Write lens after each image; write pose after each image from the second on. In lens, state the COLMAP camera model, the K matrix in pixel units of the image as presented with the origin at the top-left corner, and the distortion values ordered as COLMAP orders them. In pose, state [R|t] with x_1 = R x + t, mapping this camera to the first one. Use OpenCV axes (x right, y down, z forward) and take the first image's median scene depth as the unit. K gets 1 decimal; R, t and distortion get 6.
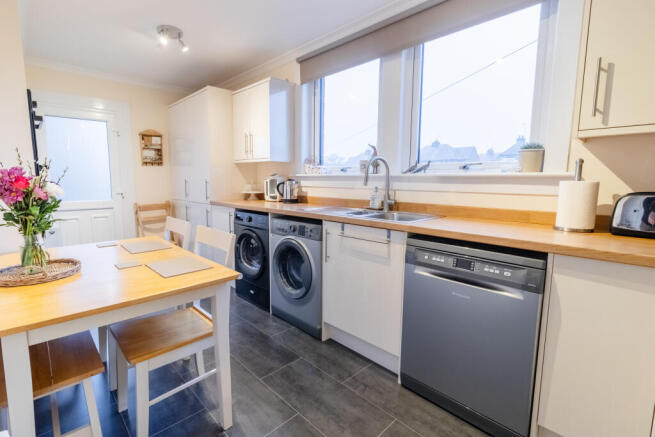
lens RADIAL K [[306.1, 0, 319.9], [0, 306.1, 214.4], [0, 0, 1]] dist [-0.001570, -0.000483]
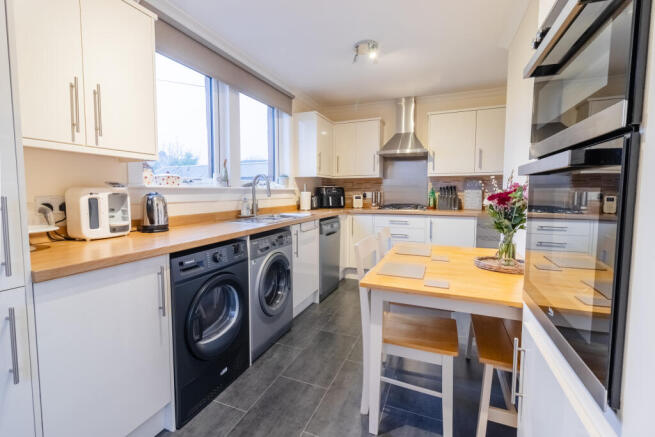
lens RADIAL K [[306.1, 0, 319.9], [0, 306.1, 214.4], [0, 0, 1]] dist [-0.001570, -0.000483]
pose [[-0.400822, -0.069172, 0.913541, -0.963005], [0.110872, 0.986154, 0.123316, -0.135346], [-0.909422, 0.150714, -0.387604, 1.145966]]
